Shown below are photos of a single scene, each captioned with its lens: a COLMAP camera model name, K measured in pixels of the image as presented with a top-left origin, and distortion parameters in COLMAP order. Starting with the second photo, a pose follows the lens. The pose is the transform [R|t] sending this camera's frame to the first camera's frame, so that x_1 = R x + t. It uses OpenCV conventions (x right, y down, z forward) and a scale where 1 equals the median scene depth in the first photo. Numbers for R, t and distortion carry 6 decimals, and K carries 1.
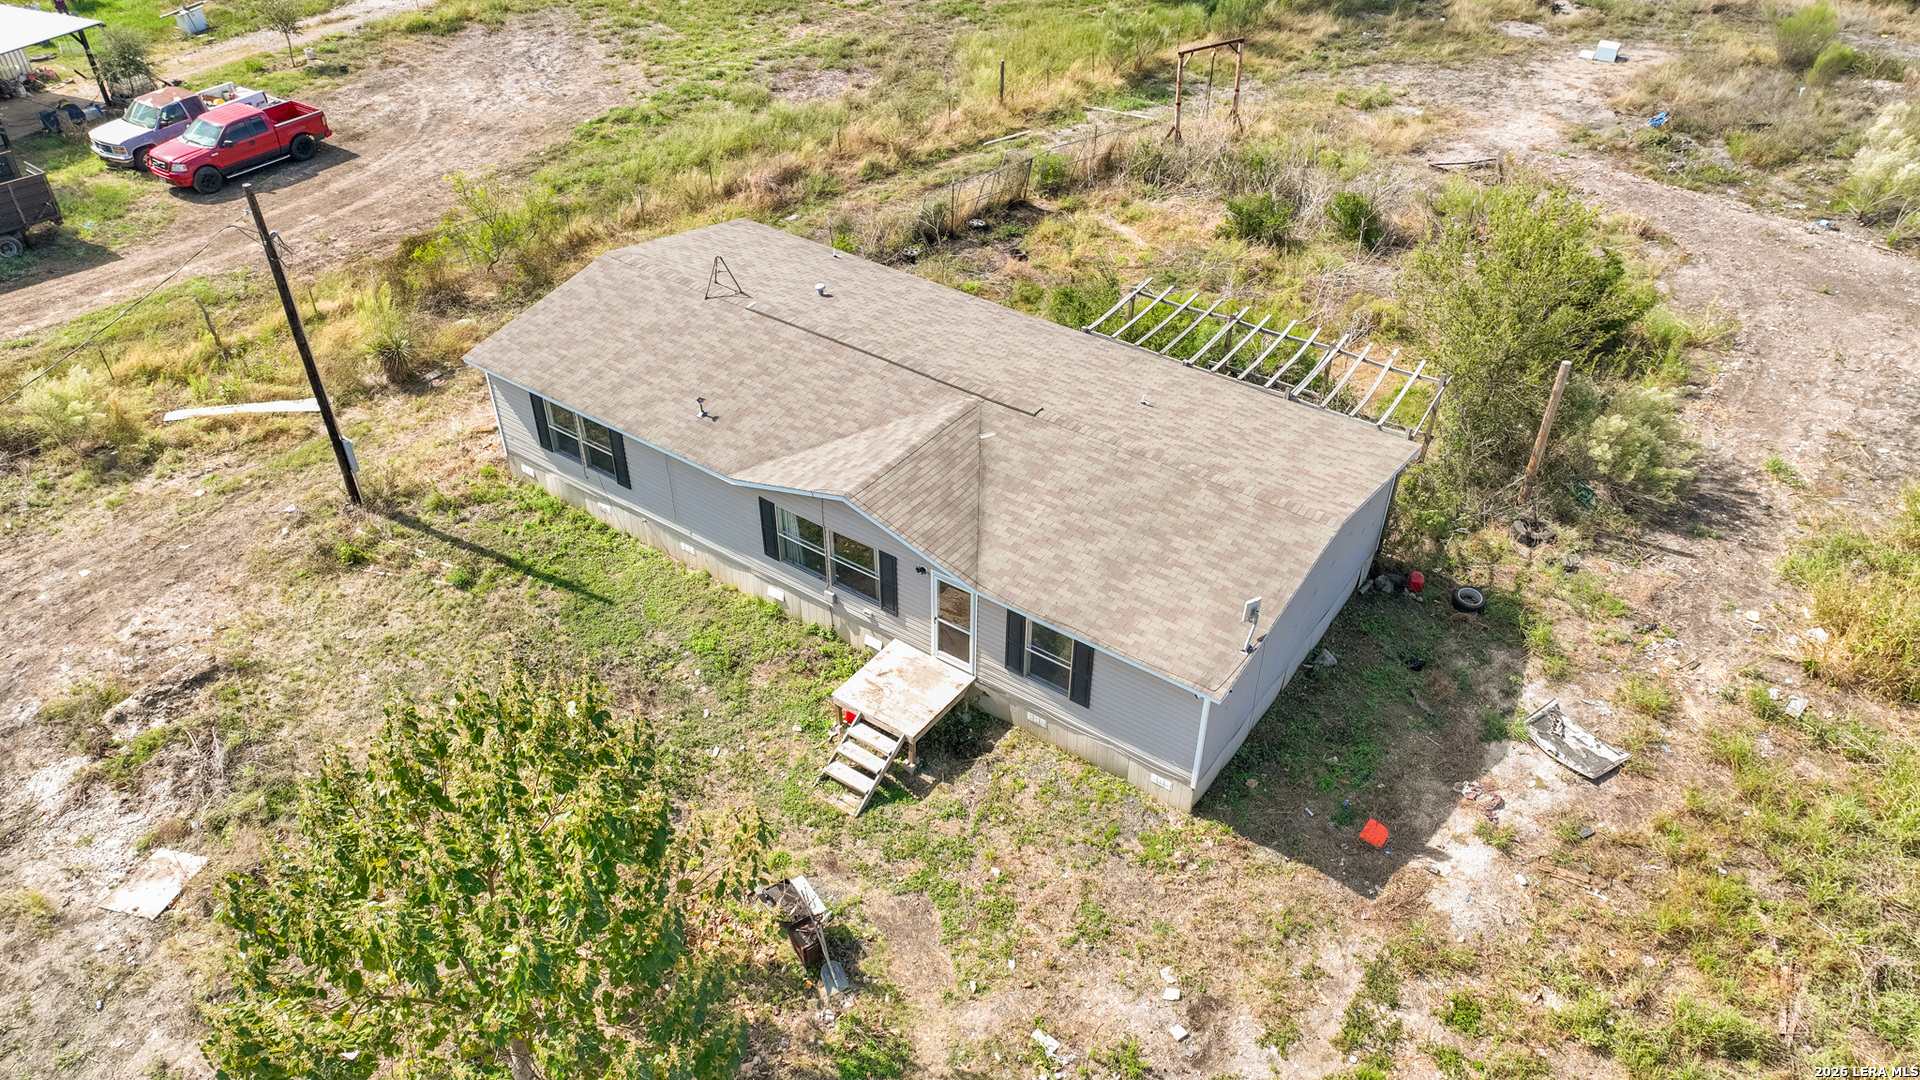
lens RADIAL K [[1349.7, 0, 960.0], [0, 1349.7, 540.0], [0, 0, 1]] dist [0.005311, 0.003597]
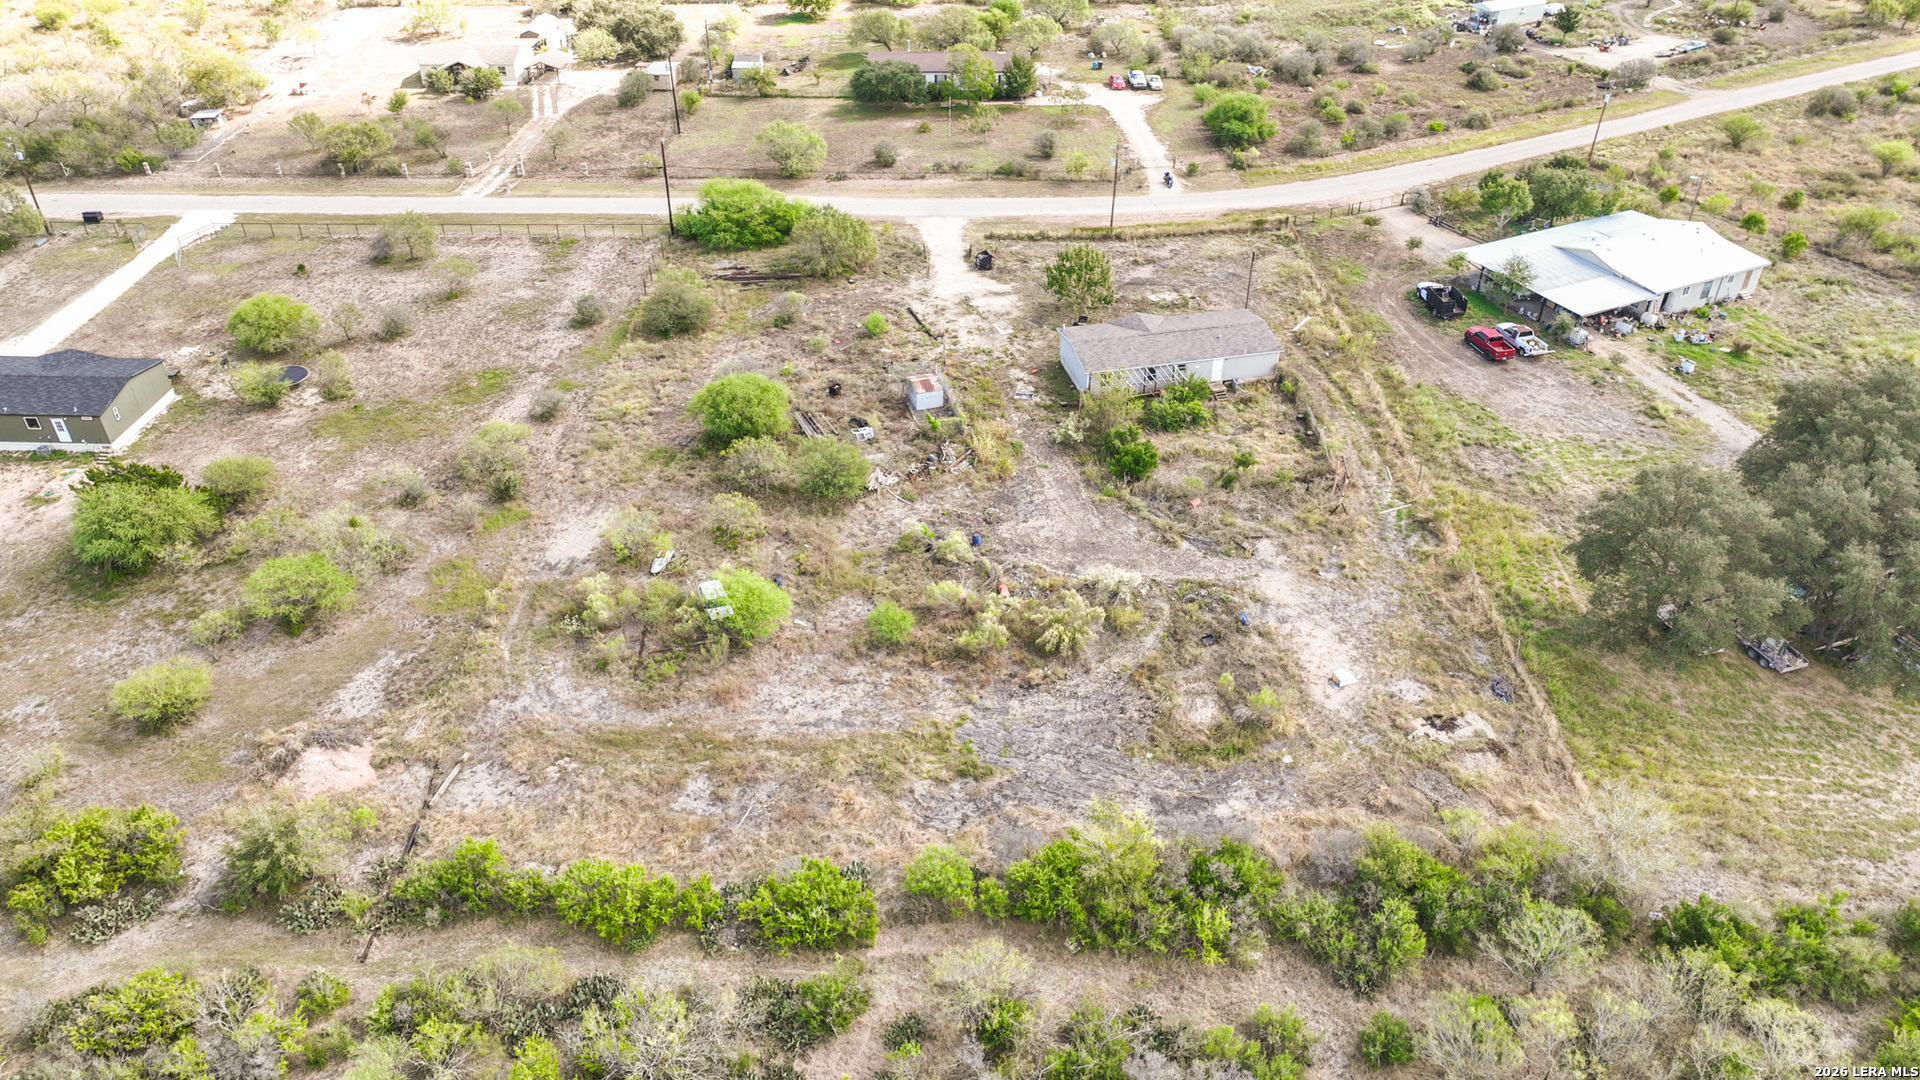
lens RADIAL K [[1349.7, 0, 960.0], [0, 1349.7, 540.0], [0, 0, 1]] dist [0.005311, 0.003597]
pose [[-0.668864, 0.416314, -0.615876, 2.954466], [-0.454680, 0.426335, 0.781988, -2.565319], [0.588122, 0.803070, -0.095870, 1.364234]]
